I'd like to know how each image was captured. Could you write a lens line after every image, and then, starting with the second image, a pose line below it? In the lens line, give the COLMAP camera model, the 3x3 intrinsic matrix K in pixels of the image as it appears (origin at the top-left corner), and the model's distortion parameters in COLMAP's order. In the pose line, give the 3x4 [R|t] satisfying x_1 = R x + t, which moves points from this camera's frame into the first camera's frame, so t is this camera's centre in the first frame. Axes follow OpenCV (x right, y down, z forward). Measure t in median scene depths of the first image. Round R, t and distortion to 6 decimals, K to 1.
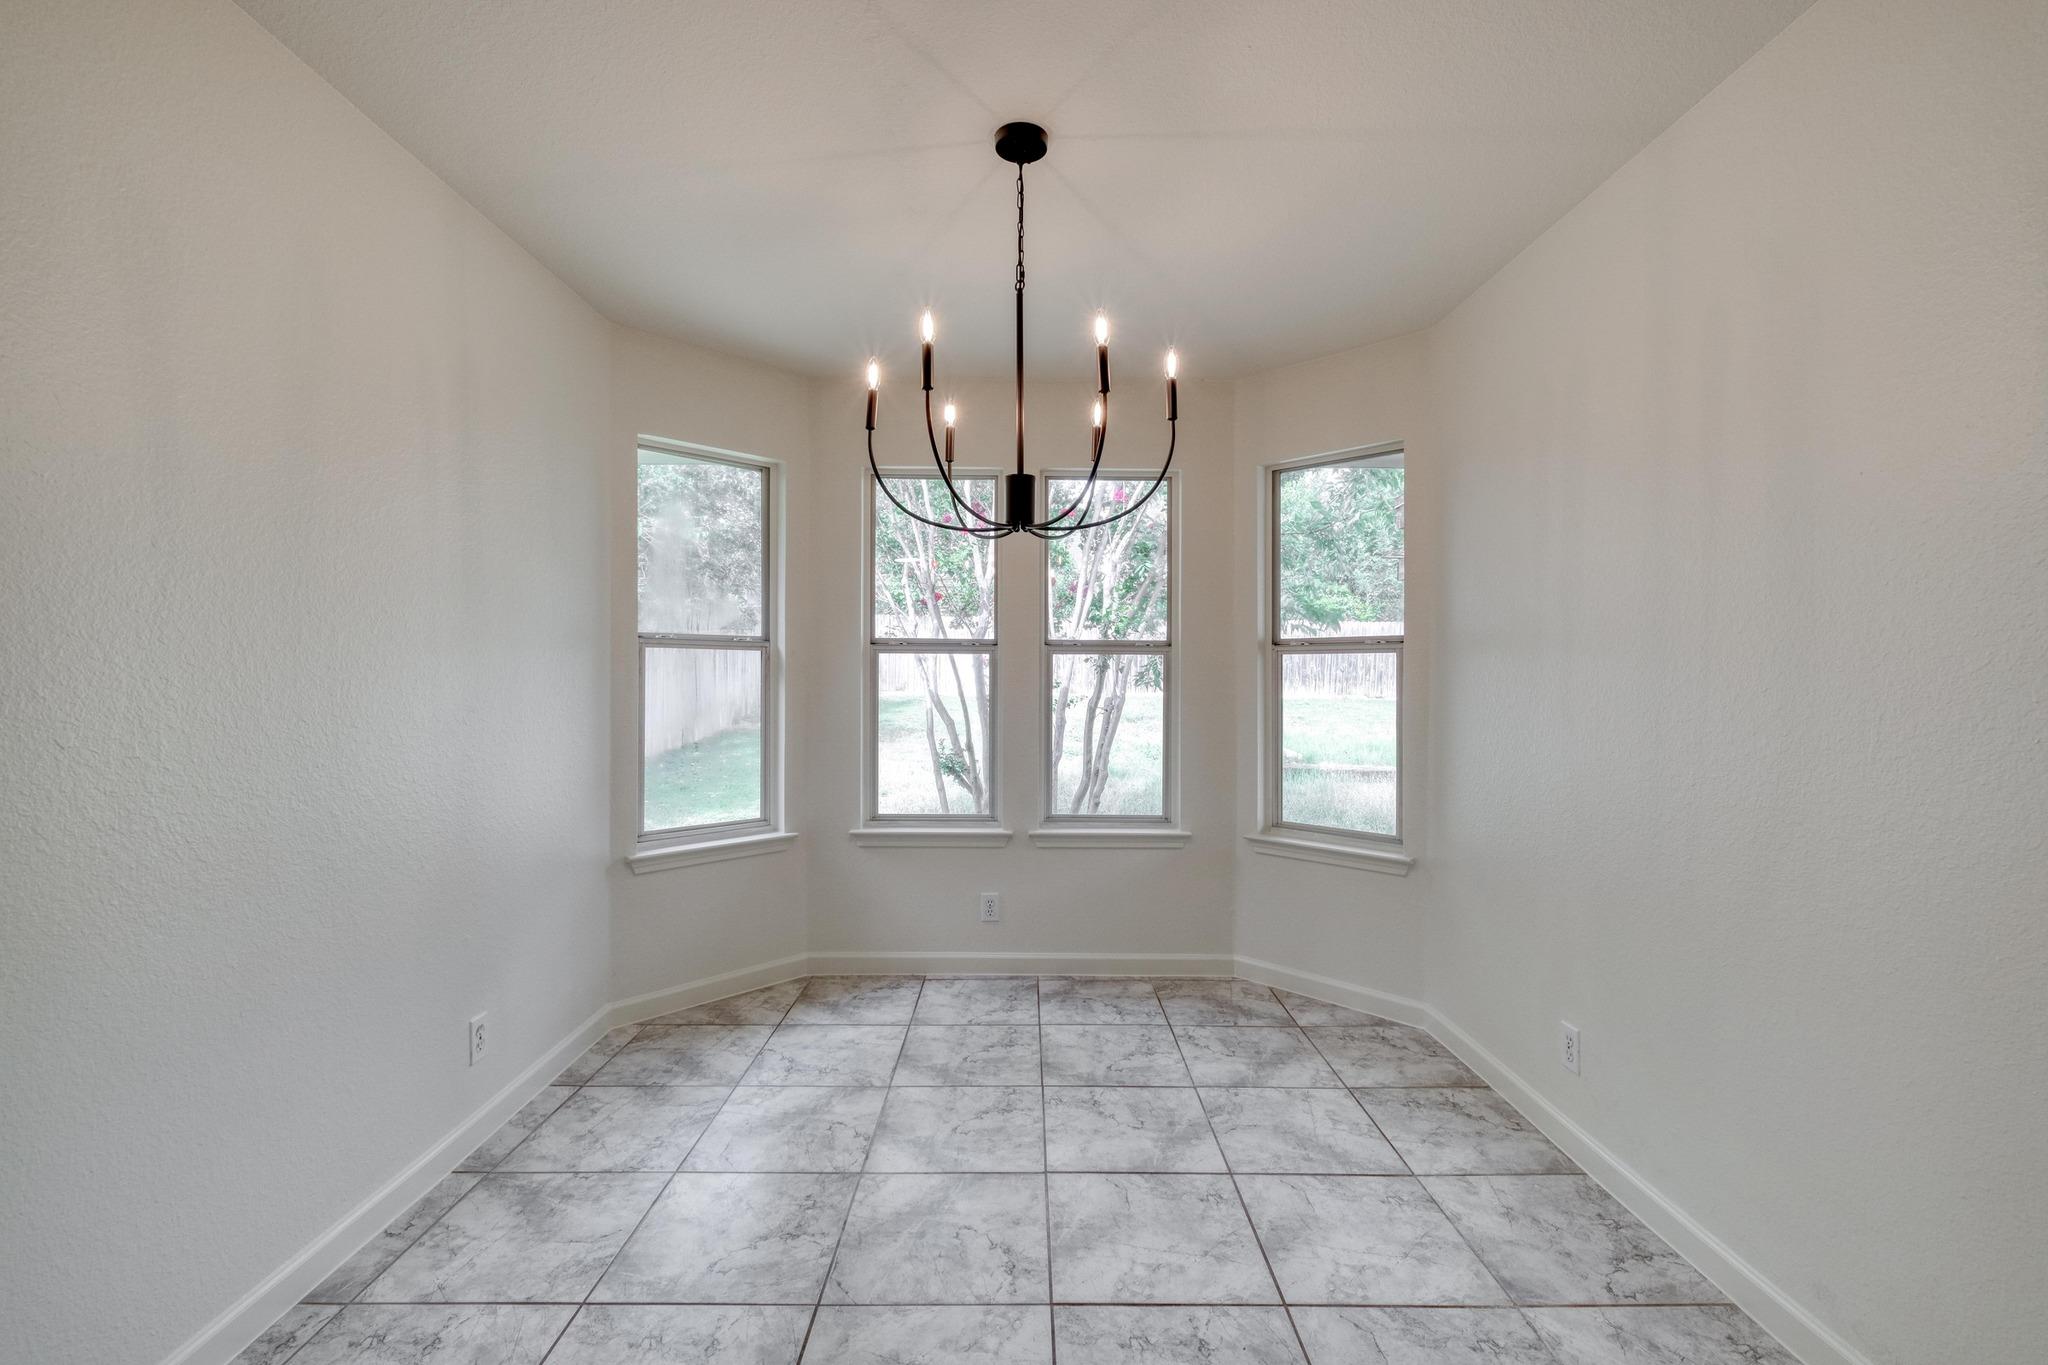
lens RADIAL K [[882.6, 0, 1029.1], [0, 882.6, 688.8], [0, 0, 1]] dist [0.012987, -0.008663]
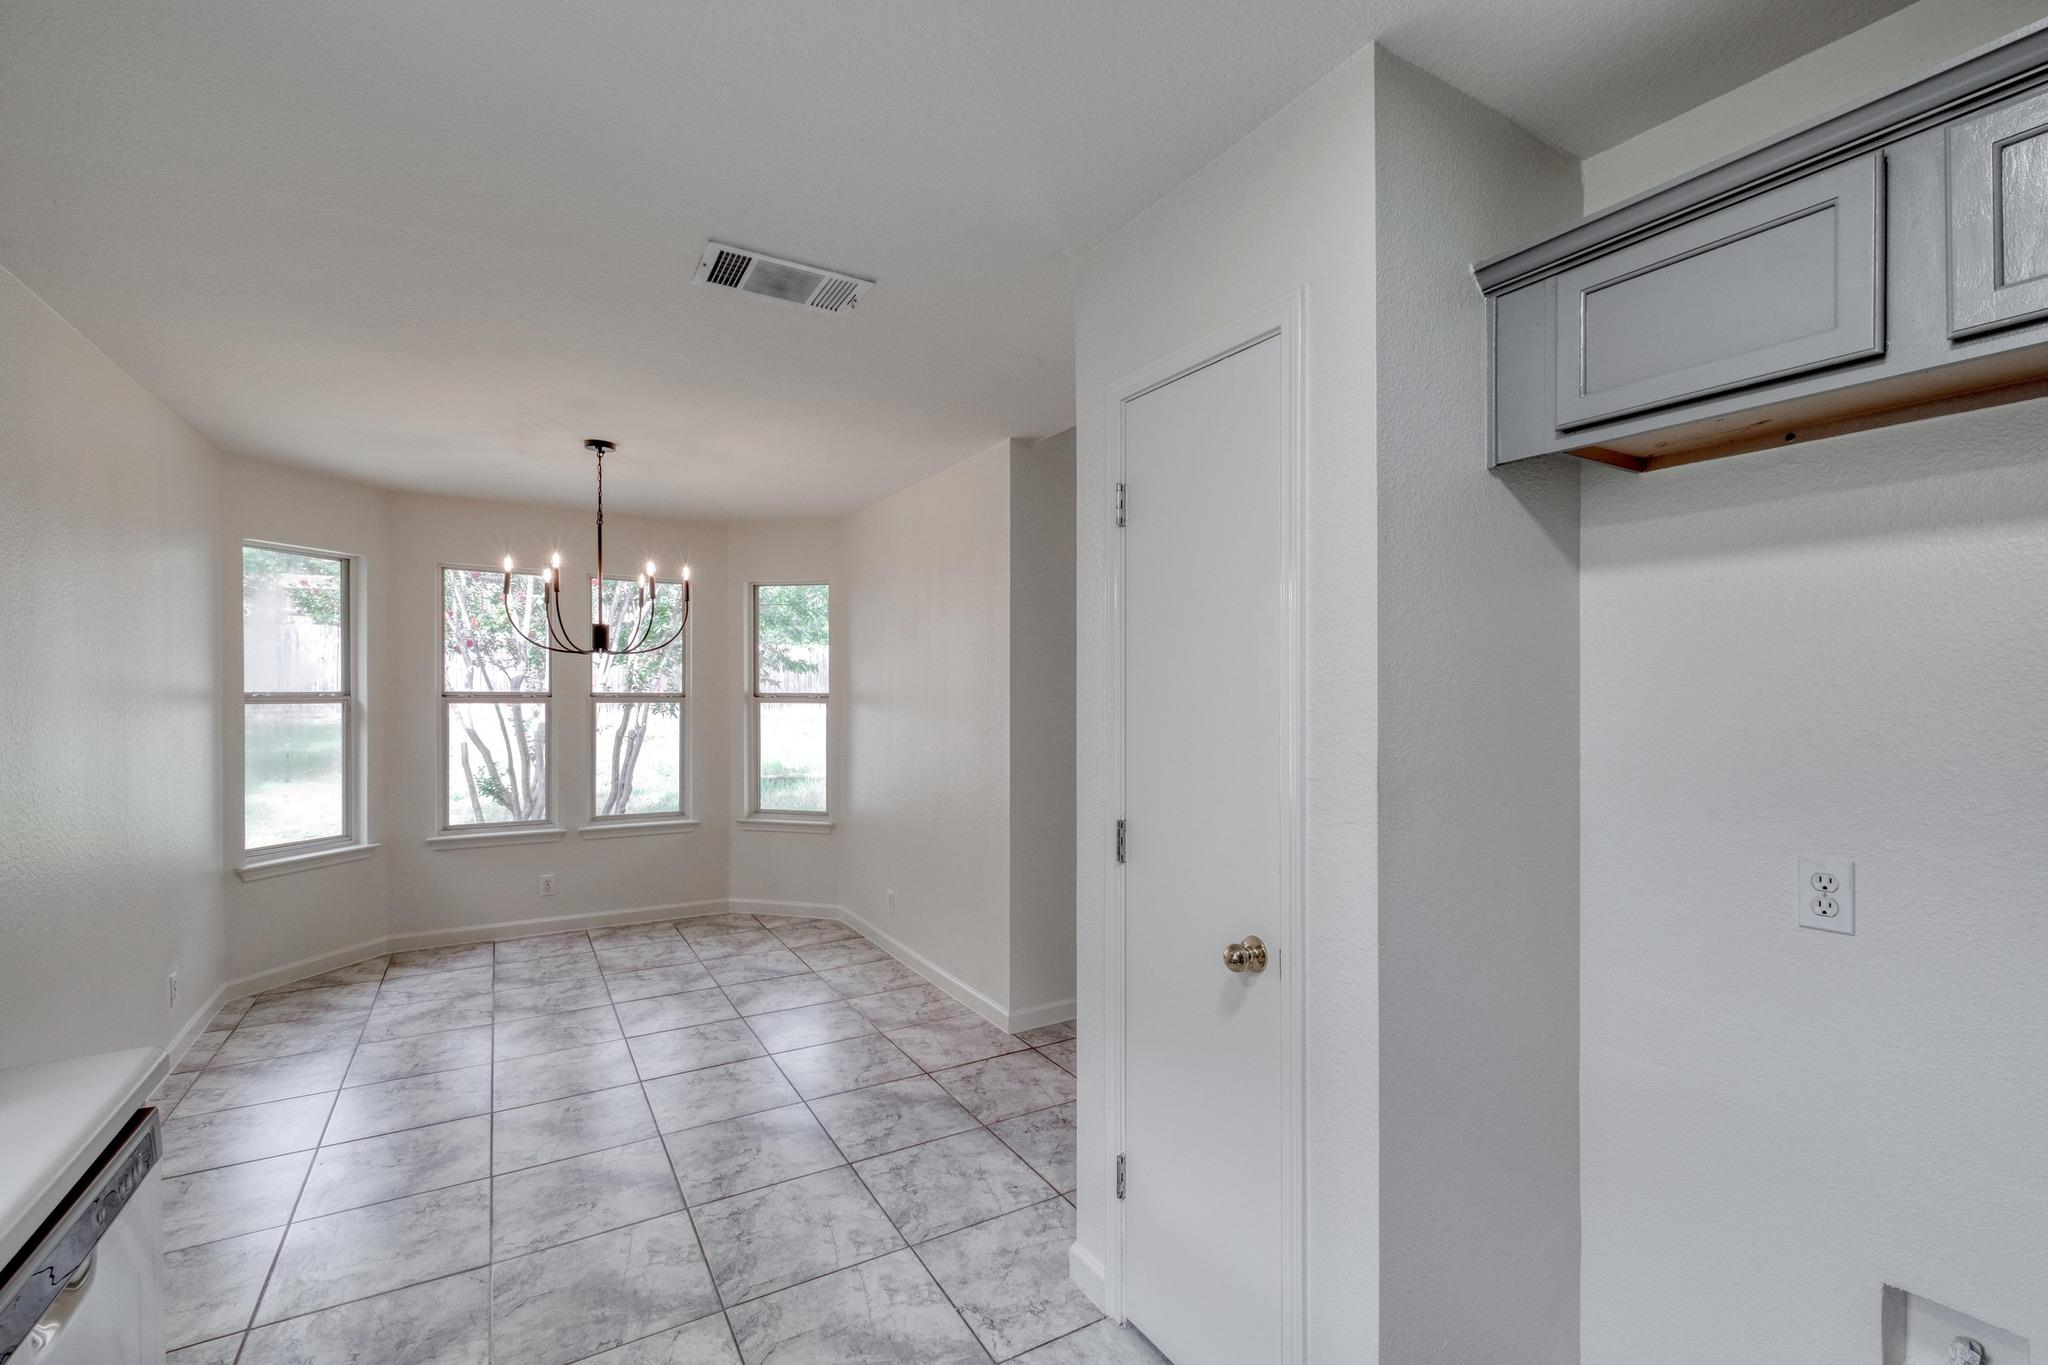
lens RADIAL K [[882.6, 0, 1029.1], [0, 882.6, 688.8], [0, 0, 1]] dist [0.012987, -0.008663]
pose [[0.860856, 0.000500, 0.508849, -0.114481], [0.006626, 0.999904, -0.012192, -0.046269], [-0.508806, 0.013867, 0.860769, -0.671576]]
